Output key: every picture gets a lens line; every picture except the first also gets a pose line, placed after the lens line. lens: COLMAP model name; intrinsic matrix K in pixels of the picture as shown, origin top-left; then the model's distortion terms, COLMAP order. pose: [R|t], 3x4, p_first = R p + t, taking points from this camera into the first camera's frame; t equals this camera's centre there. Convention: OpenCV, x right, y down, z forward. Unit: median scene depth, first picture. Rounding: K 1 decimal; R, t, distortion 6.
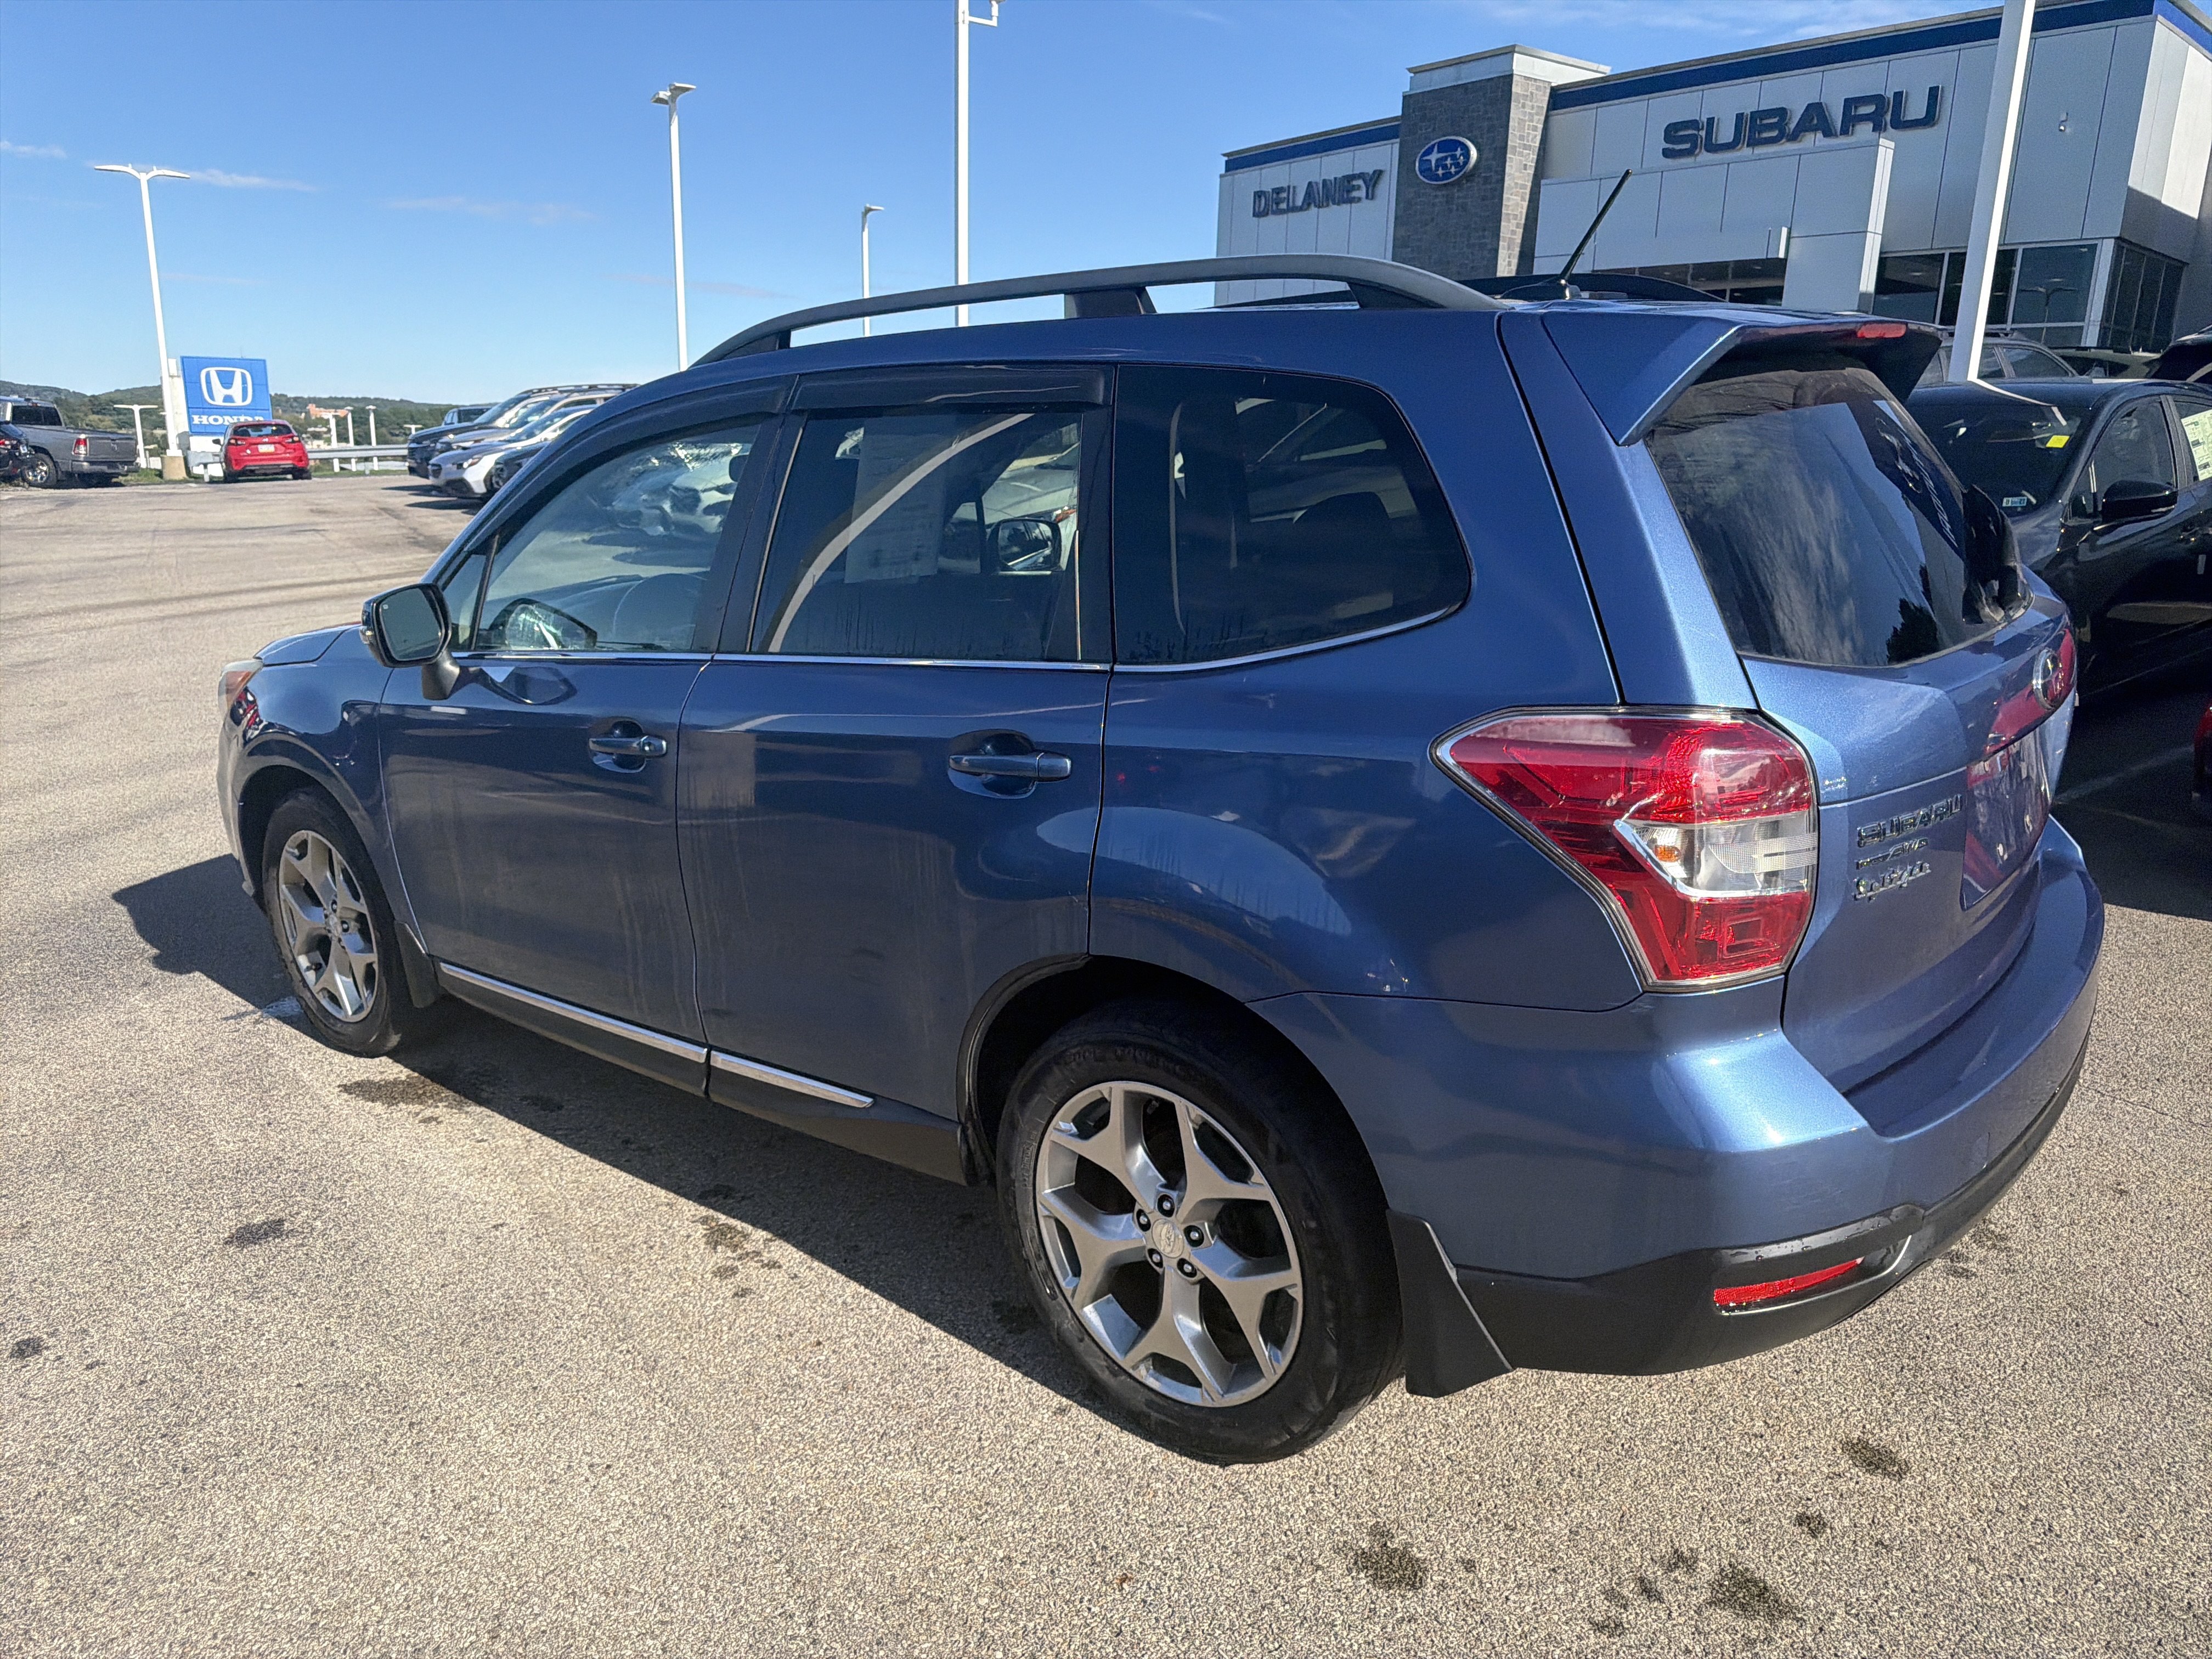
lens RADIAL K [[1587.0, 0, 1126.6], [0, 1587.0, 826.6], [0, 0, 1]] dist [0.013386, -0.021529]
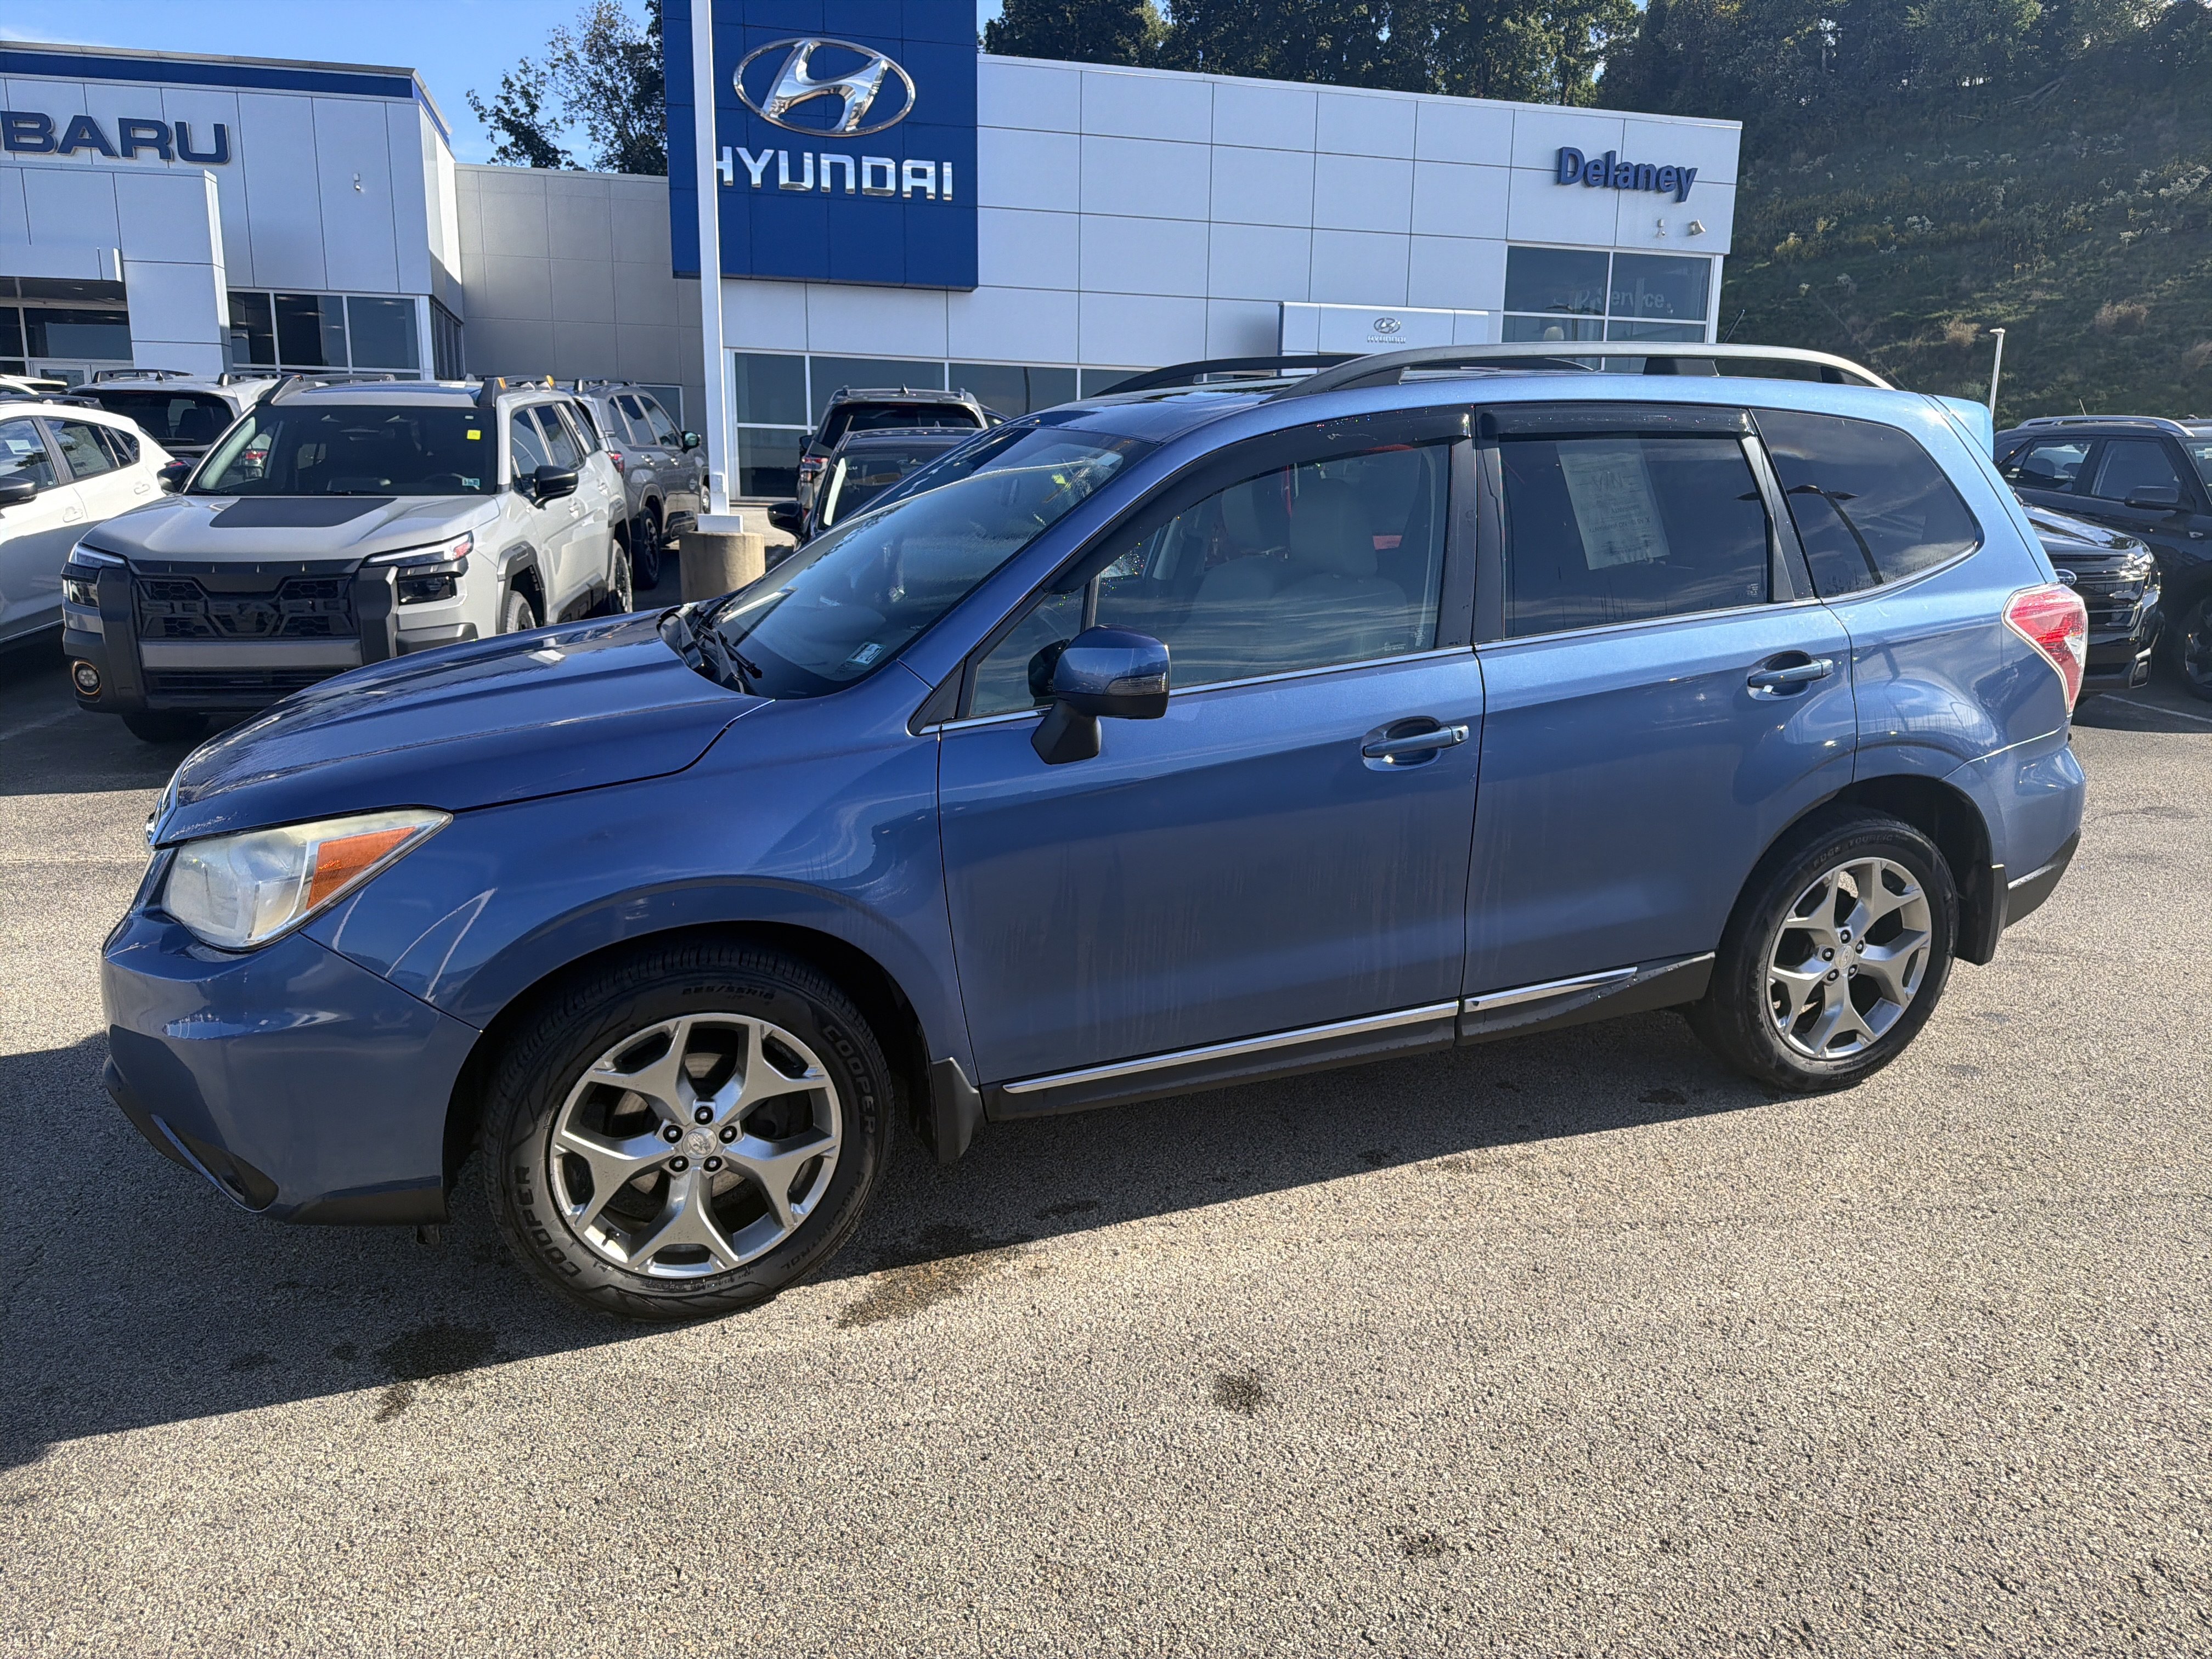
lens RADIAL K [[1570.8, 0, 1128.6], [0, 1570.8, 831.6], [0, 0, 1]] dist [0.016035, -0.017530]
pose [[0.478144, -0.191904, 0.857059, -0.154994], [0.208320, 0.972770, 0.101594, -0.016348], [-0.853218, 0.129967, 0.505102, 0.074524]]
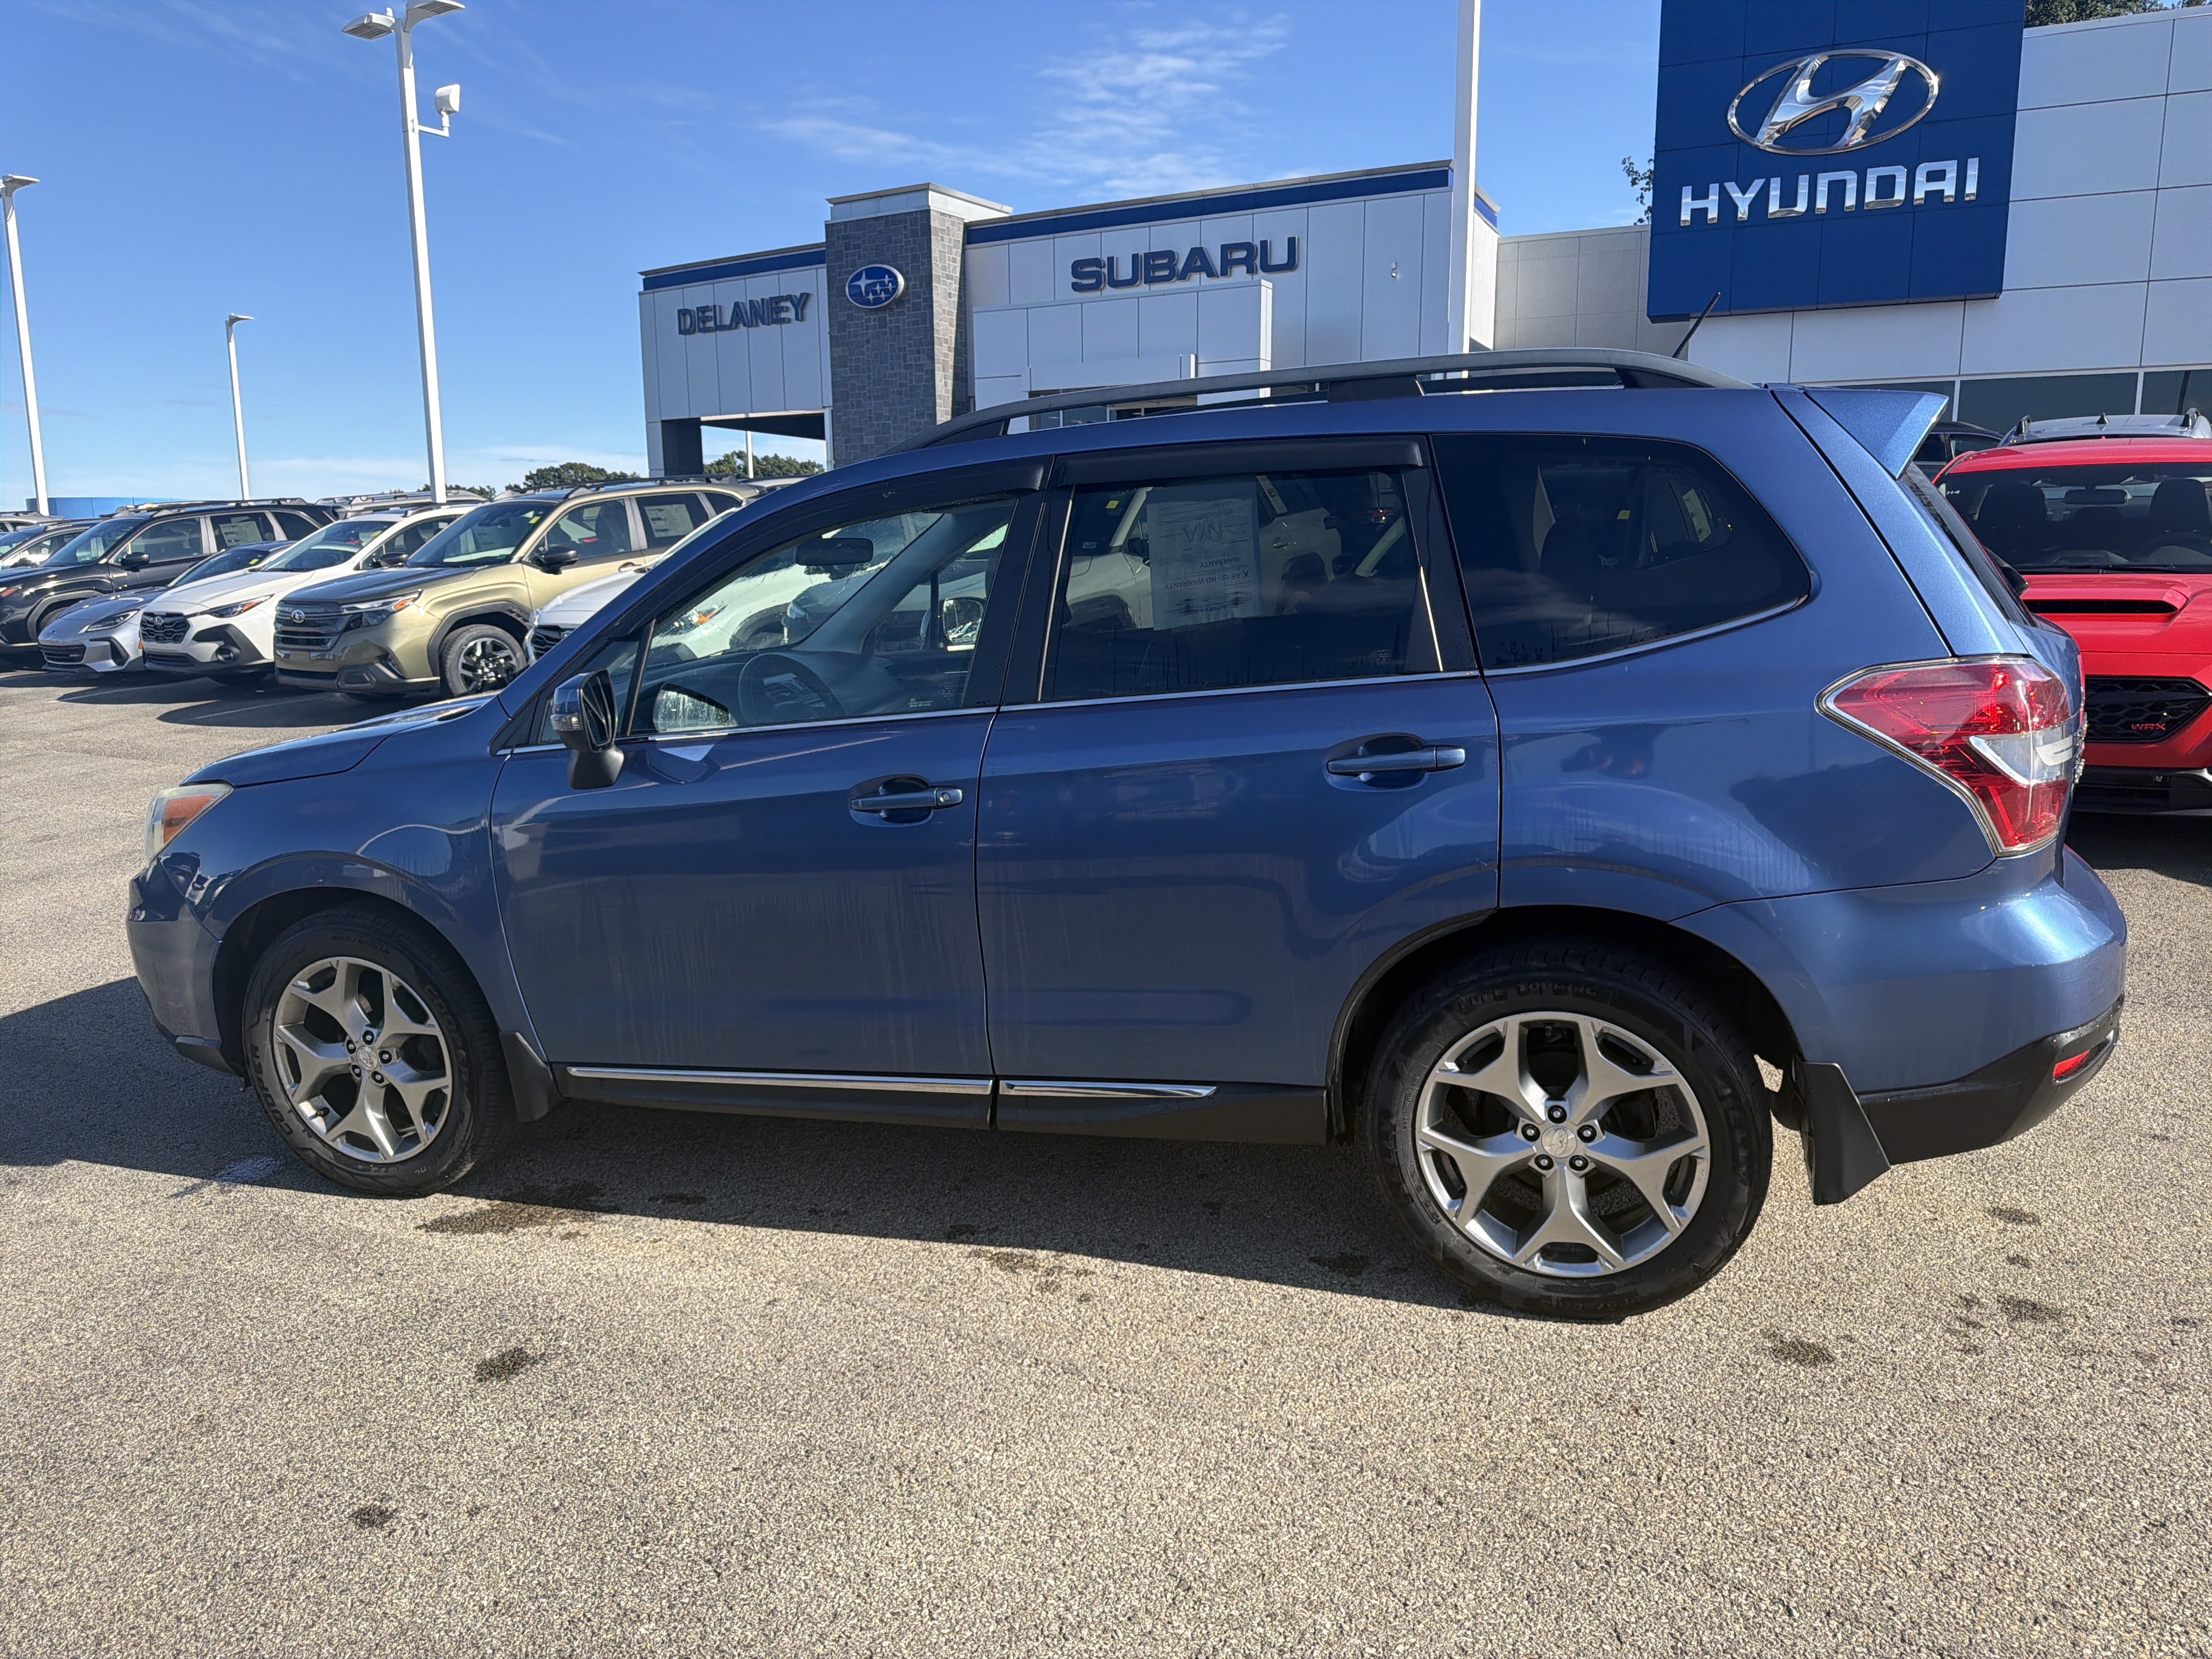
lens RADIAL K [[1557.7, 0, 1133.4], [0, 1557.7, 823.5], [0, 0, 1]] dist [0.052895, -0.067821]
pose [[0.927009, -0.093456, 0.363208, -0.064238], [0.117658, 0.992032, -0.045038, 0.003247], [-0.356105, 0.084485, 0.930619, -0.001668]]
